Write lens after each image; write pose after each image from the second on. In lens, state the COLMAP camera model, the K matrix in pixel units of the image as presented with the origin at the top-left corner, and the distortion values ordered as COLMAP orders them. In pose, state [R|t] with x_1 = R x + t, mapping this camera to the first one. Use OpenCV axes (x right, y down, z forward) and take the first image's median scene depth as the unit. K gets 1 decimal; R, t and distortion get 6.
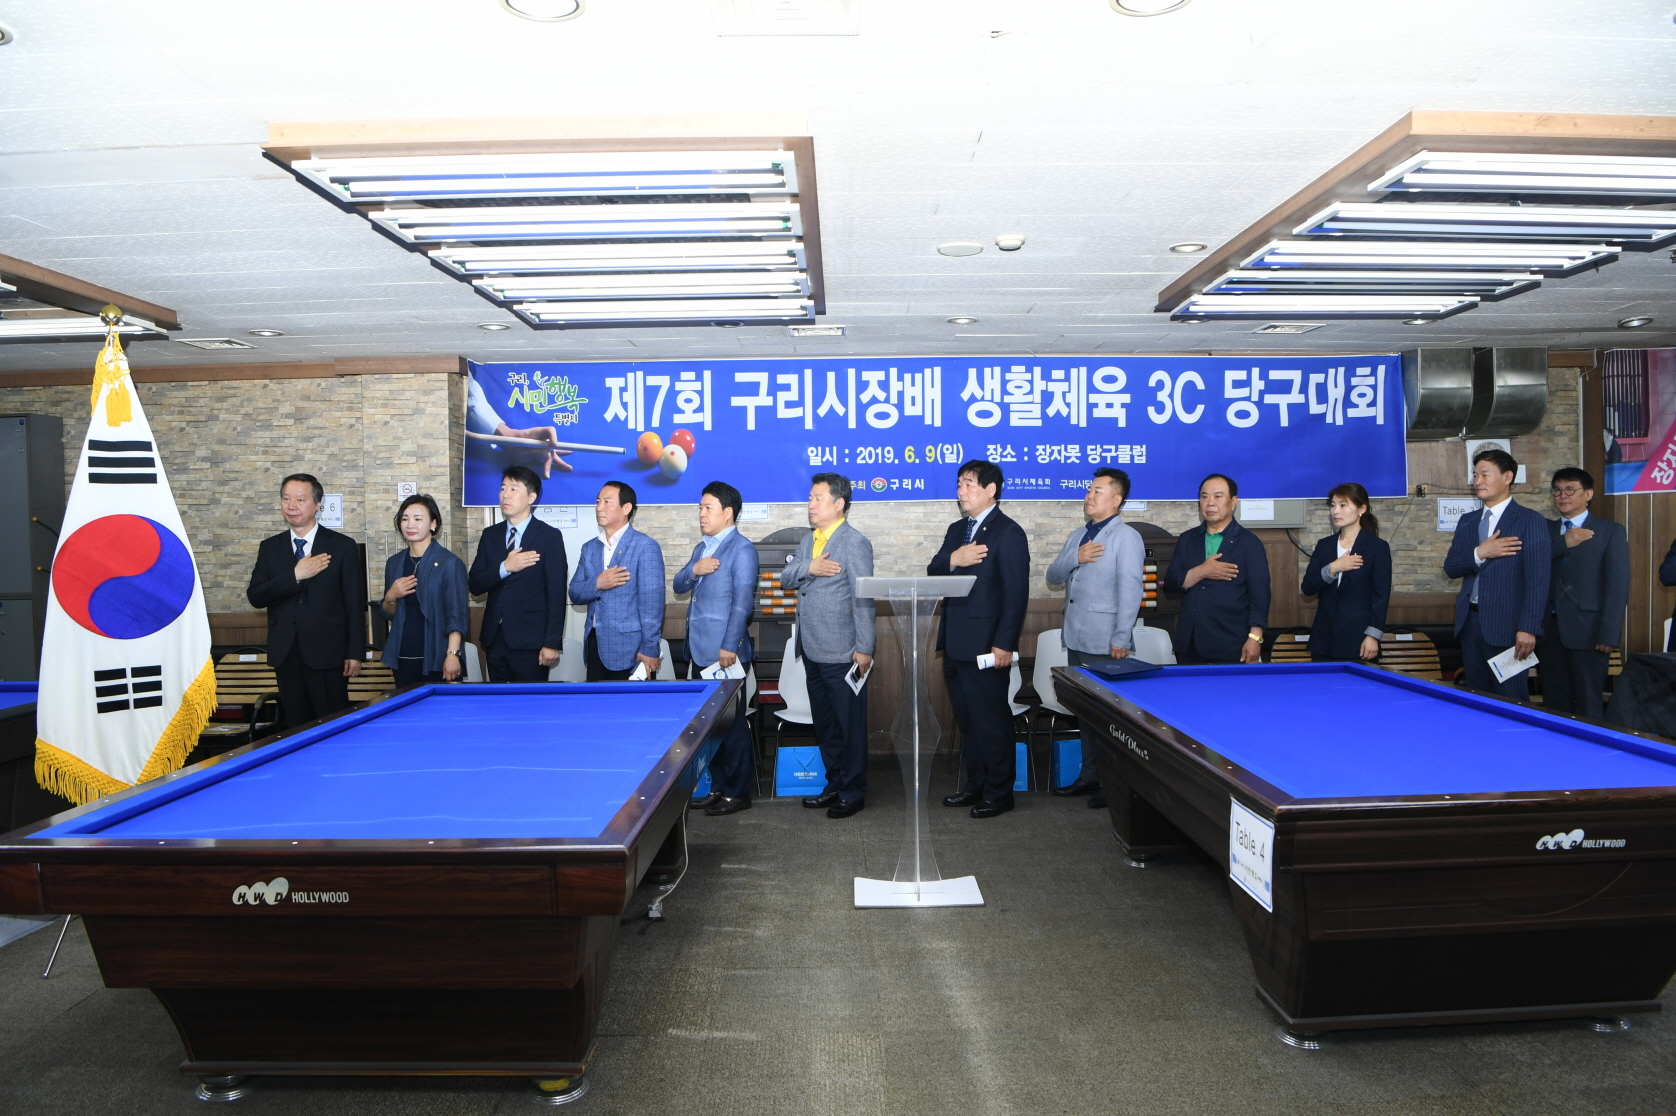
lens RADIAL K [[1139.0, 0, 847.8], [0, 1139.0, 572.6], [0, 0, 1]] dist [-0.081469, 0.019071]
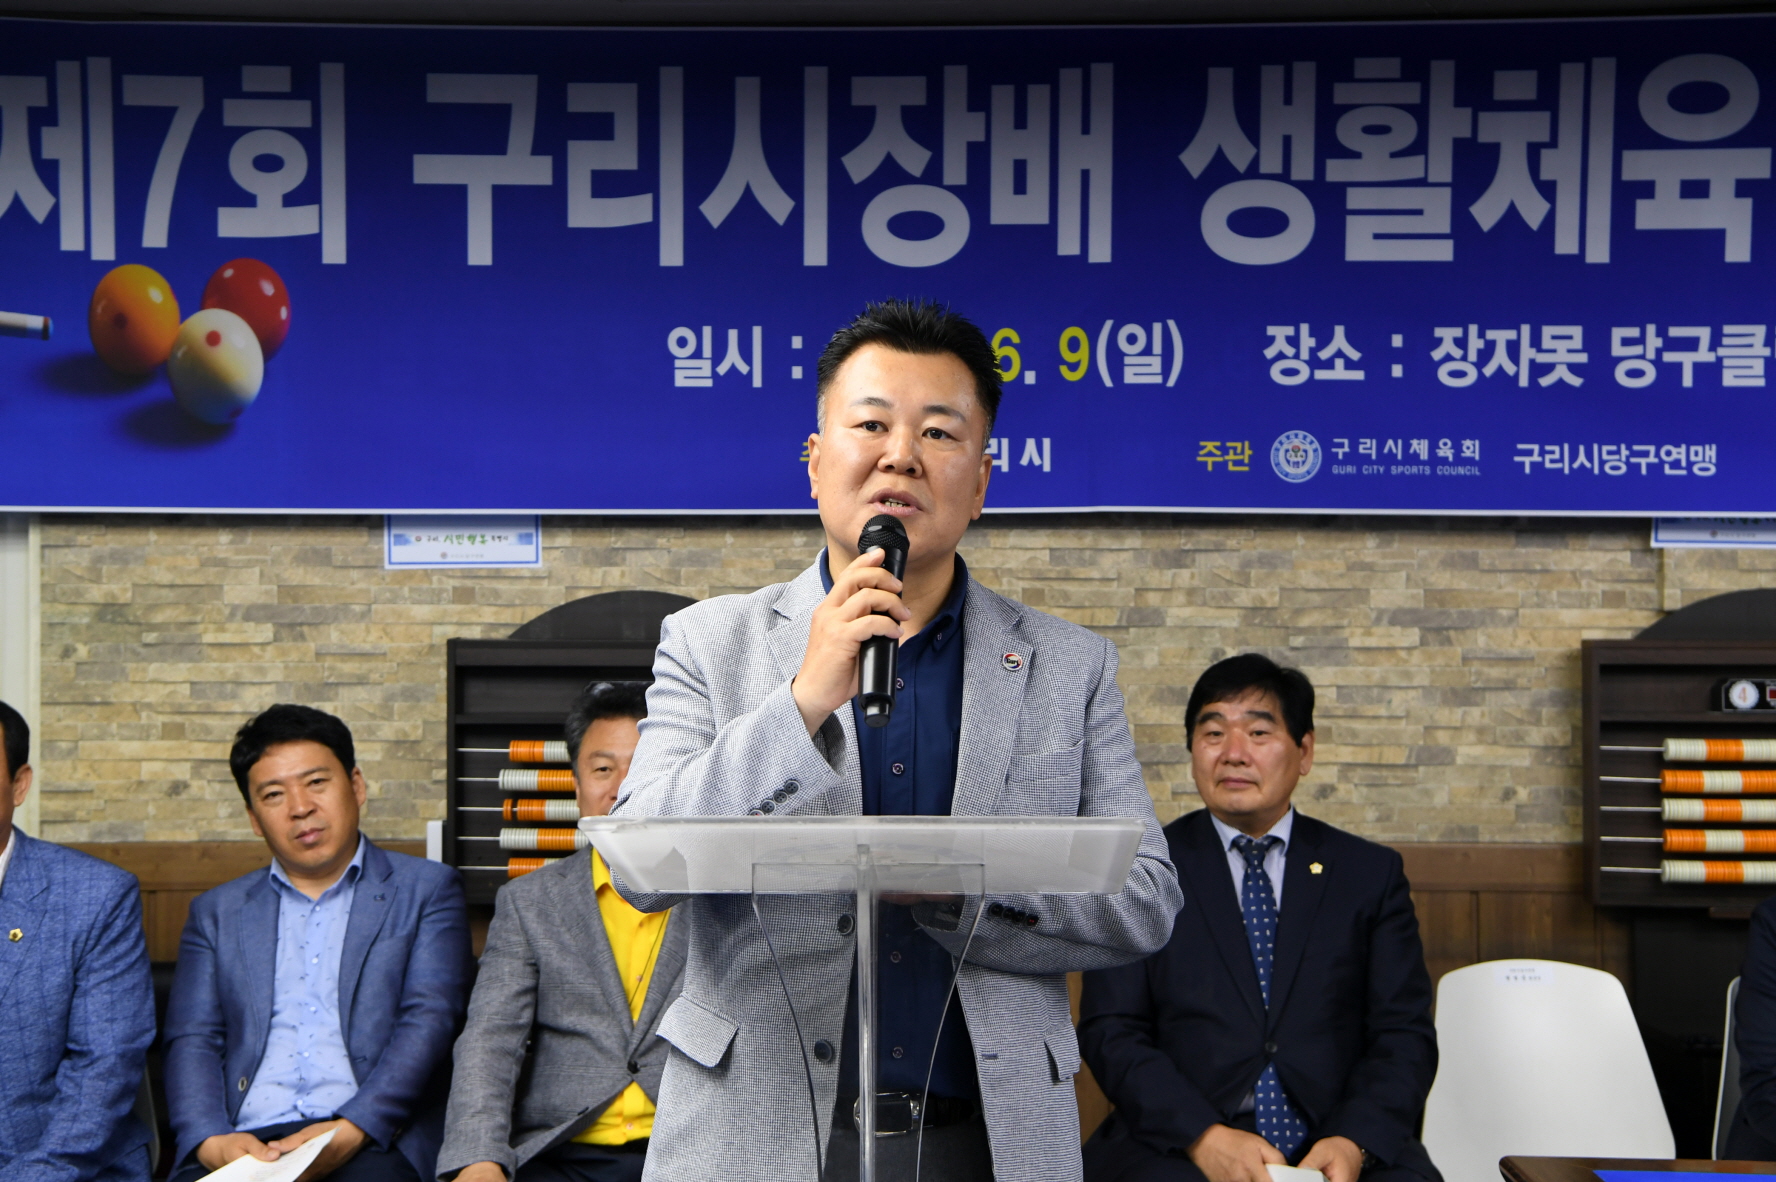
lens RADIAL K [[2657.7, 0, 897.1], [0, 2657.7, 609.6], [0, 0, 1]] dist [0.181500, 0.171739]
pose [[0.999608, 0.014289, -0.024092, 0.043752], [-0.015203, 0.999156, -0.038167, -0.009401], [0.023526, 0.038518, 0.998981, 0.298715]]
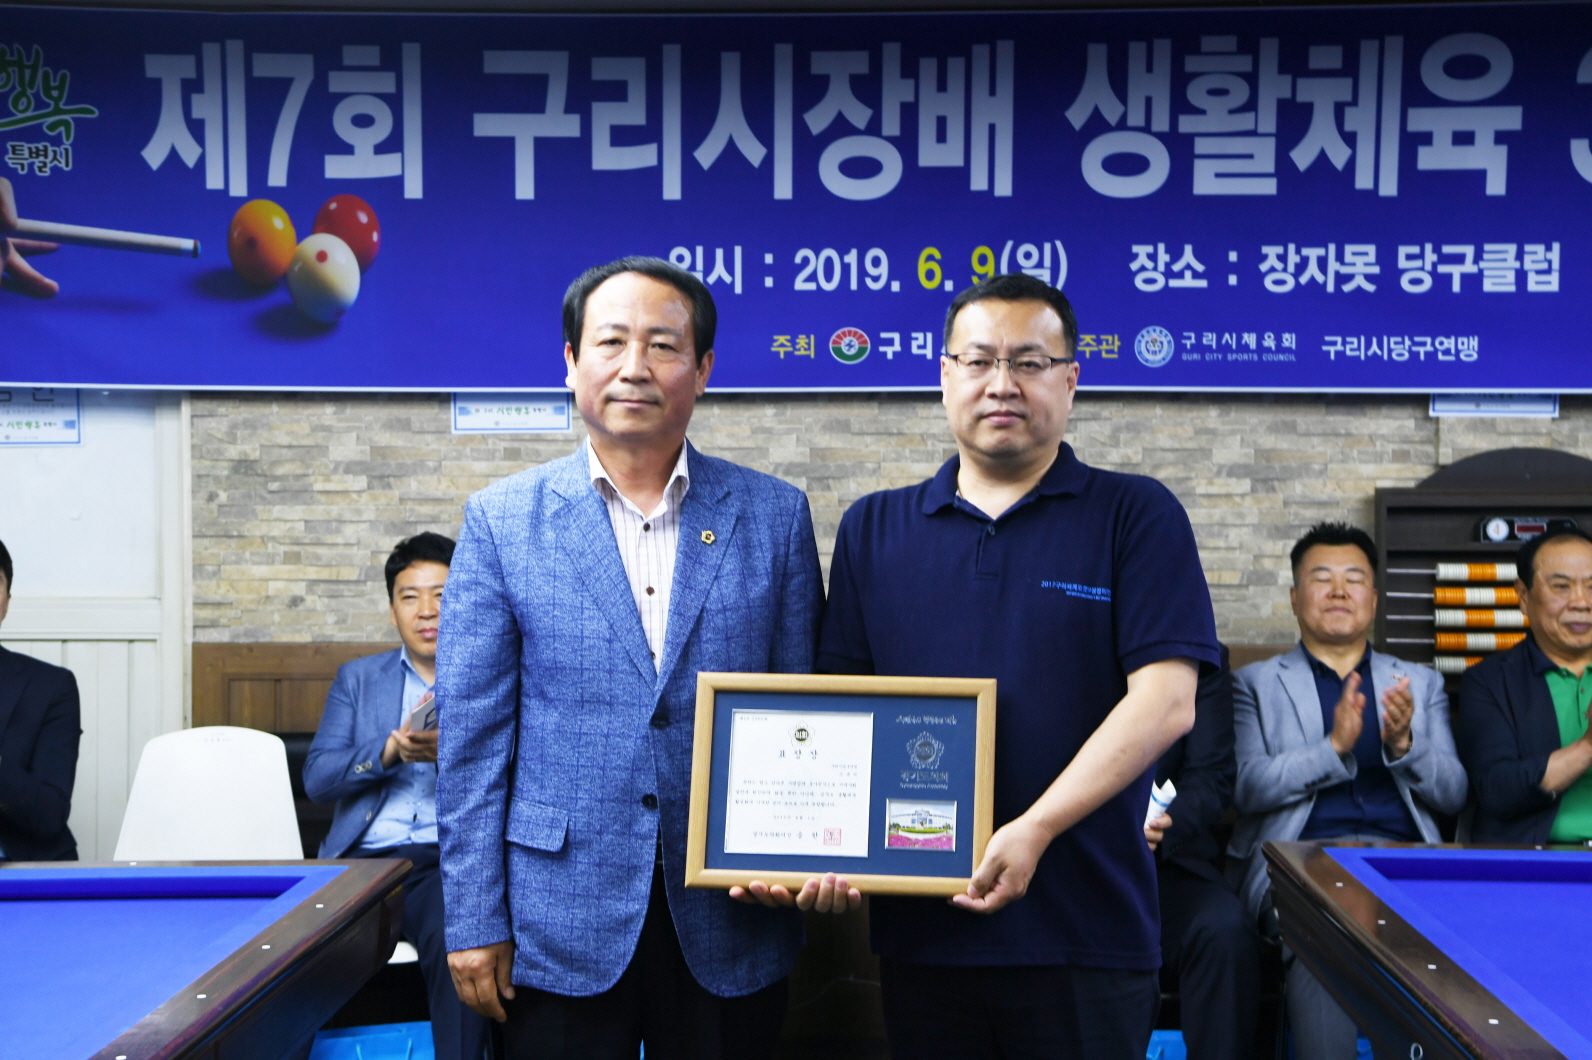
lens RADIAL K [[2539.9, 0, 807.2], [0, 2539.9, 549.2], [0, 0, 1]] dist [0.206687, 0.205595]
pose [[0.999054, 0.015388, -0.040675, 0.049511], [-0.015546, 0.999873, -0.003565, -0.004061], [0.040615, 0.004194, 0.999166, 0.127340]]
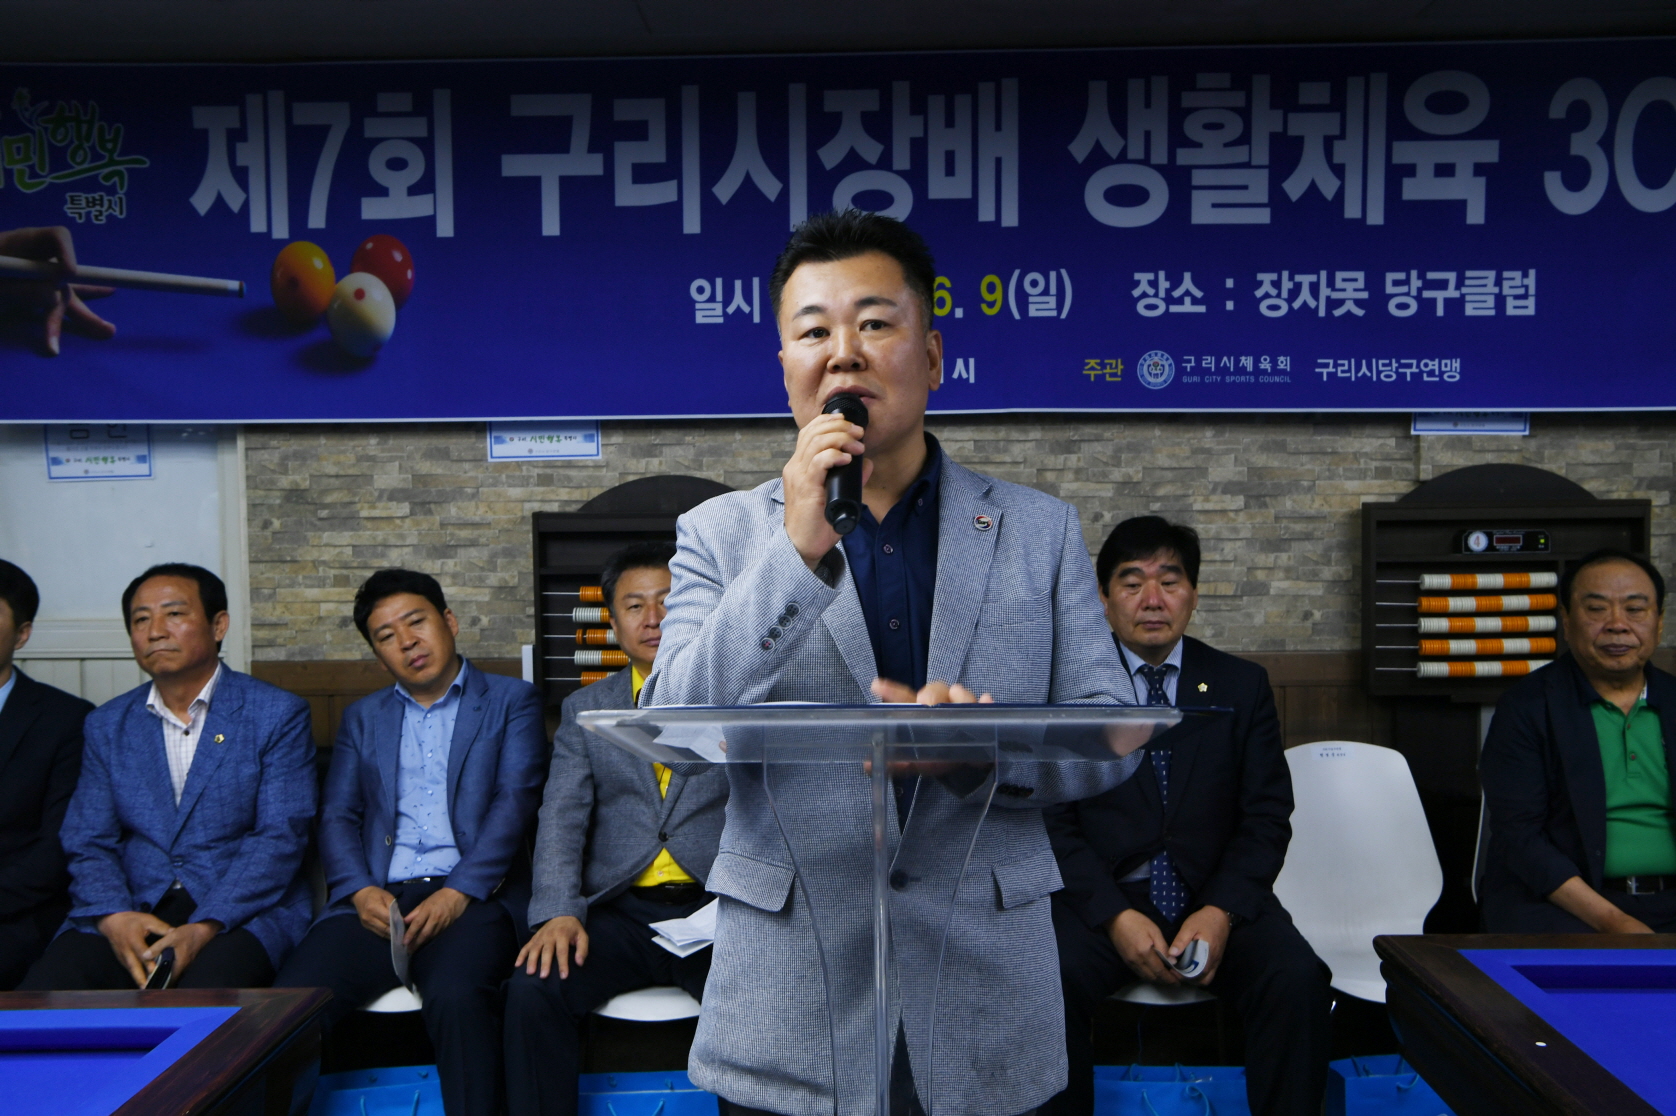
lens RADIAL K [[1599.1, 0, 850.3], [0, 1599.1, 579.3], [0, 0, 1]] dist [-0.012917, 0.079224]
pose [[0.999595, 0.003796, -0.028202, 0.038772], [-0.003285, 0.999830, 0.018145, -0.013473], [0.028267, -0.018045, 0.999438, 0.429177]]
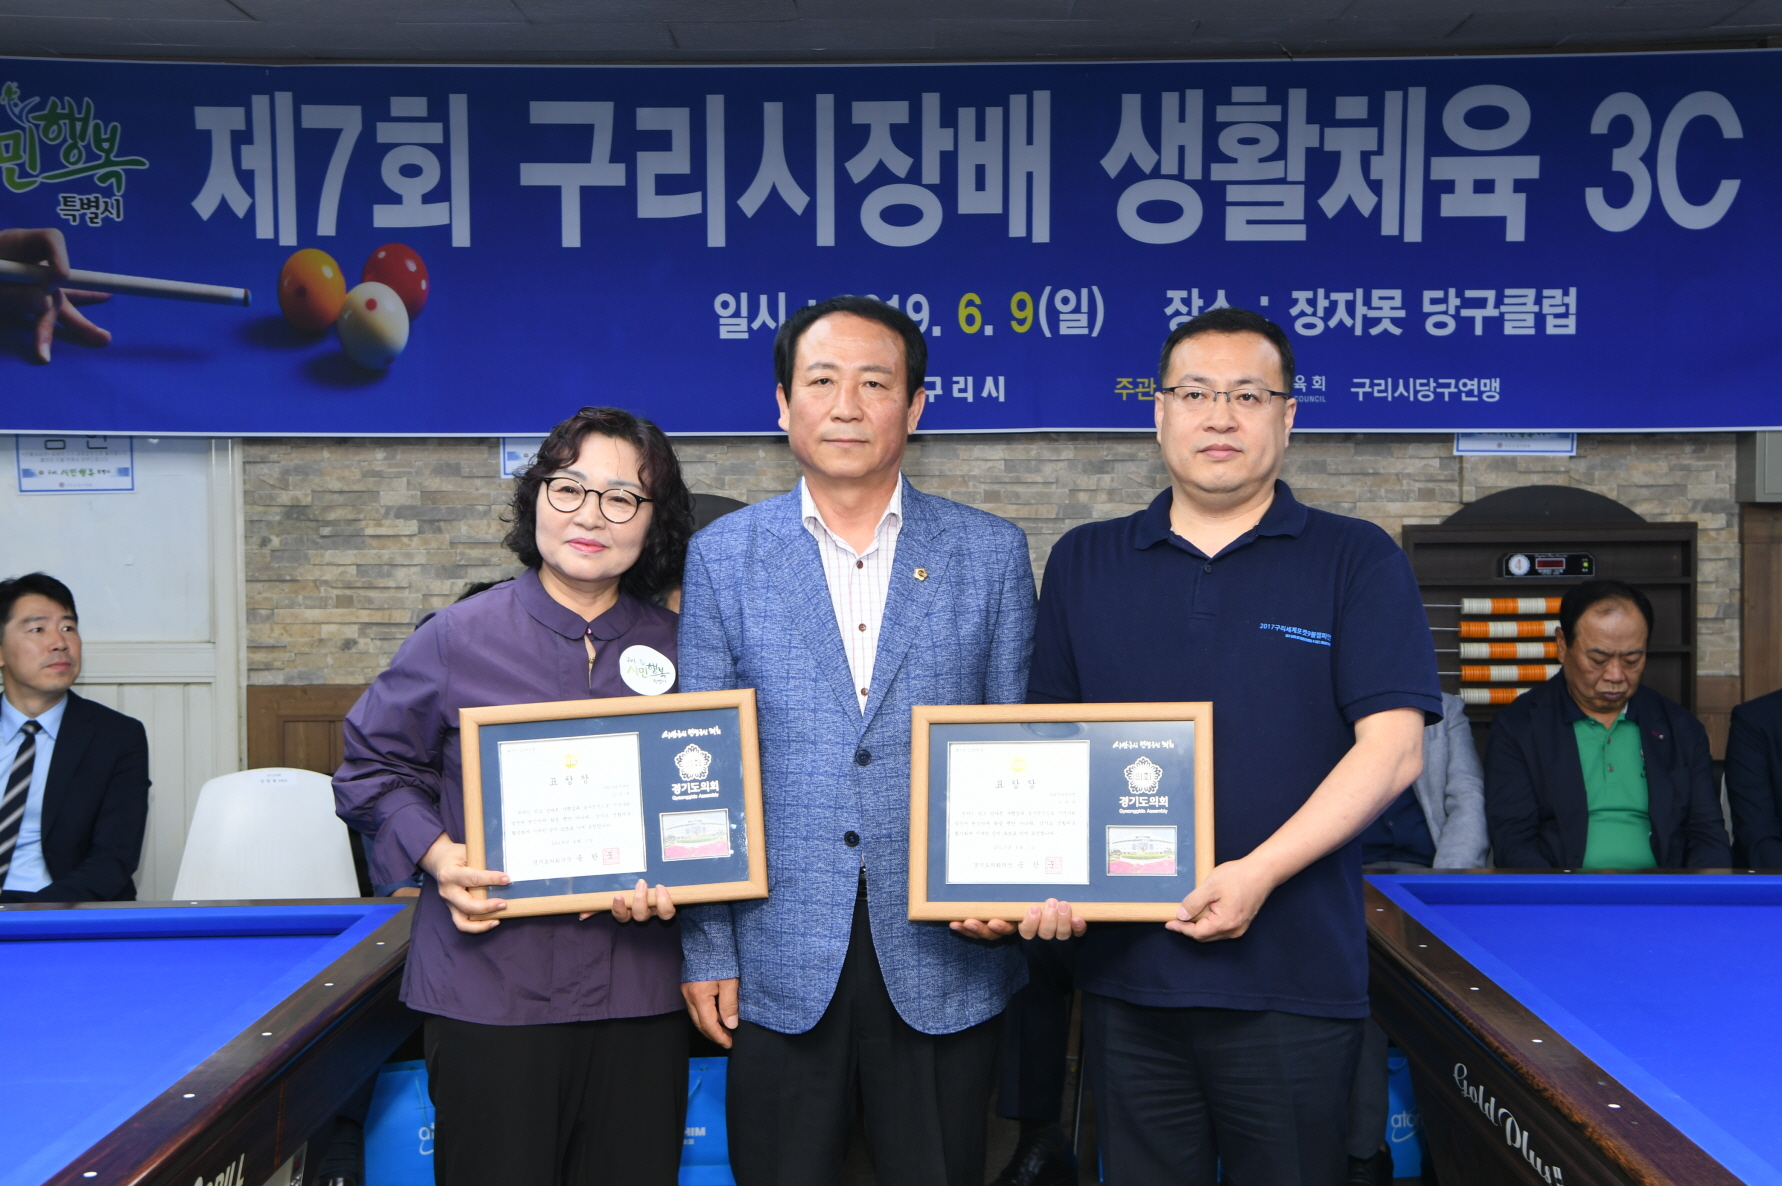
lens RADIAL K [[2453.0, 0, 905.2], [0, 2453.0, 615.3], [0, 0, 1]] dist [0.145005, 0.143589]
pose [[0.999877, 0.007919, -0.013559, 0.044279], [-0.007851, 0.999956, 0.005077, -0.002537], [0.013598, -0.004970, 0.999895, 0.139490]]
